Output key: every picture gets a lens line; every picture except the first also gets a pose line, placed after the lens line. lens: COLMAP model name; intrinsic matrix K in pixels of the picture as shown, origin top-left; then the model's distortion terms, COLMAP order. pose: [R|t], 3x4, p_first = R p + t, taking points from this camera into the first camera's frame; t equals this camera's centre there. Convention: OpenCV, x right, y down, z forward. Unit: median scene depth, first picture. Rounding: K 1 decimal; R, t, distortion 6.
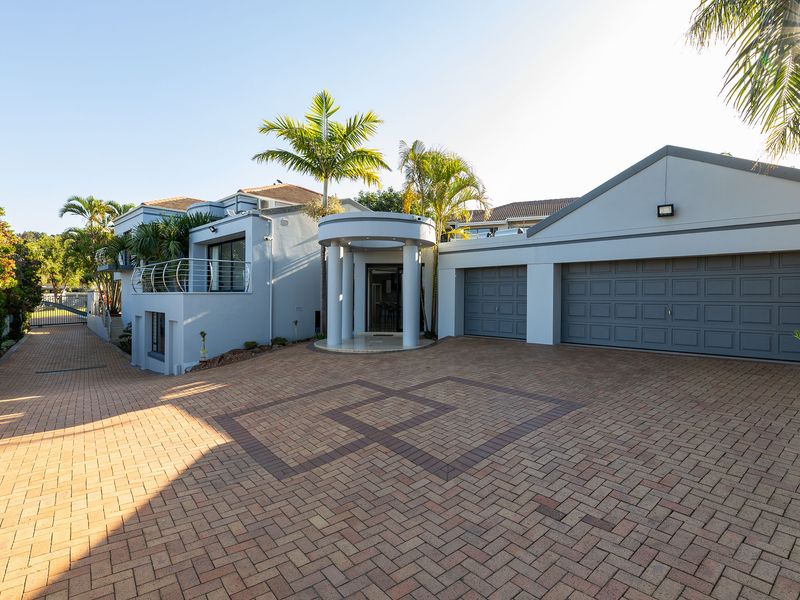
lens RADIAL K [[402.5, 0, 400.0], [0, 402.5, 300.0], [0, 0, 1]] dist [-0.000061, -0.000014]
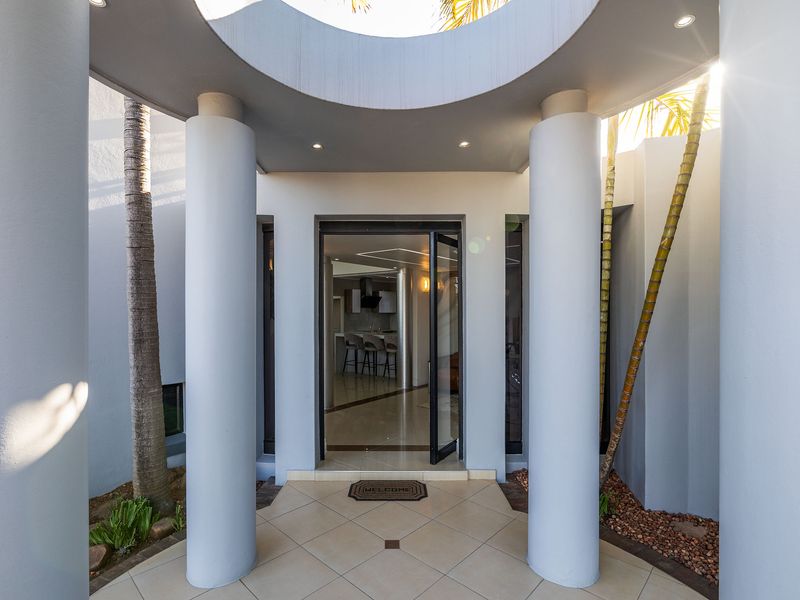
lens RADIAL K [[402.5, 0, 400.0], [0, 402.5, 300.0], [0, 0, 1]] dist [-0.000061, -0.000014]
pose [[0.991364, -0.004525, 0.131063, -0.060560], [0.008838, 0.999438, -0.032346, -0.023880], [-0.130843, 0.033225, 0.990846, 0.663363]]
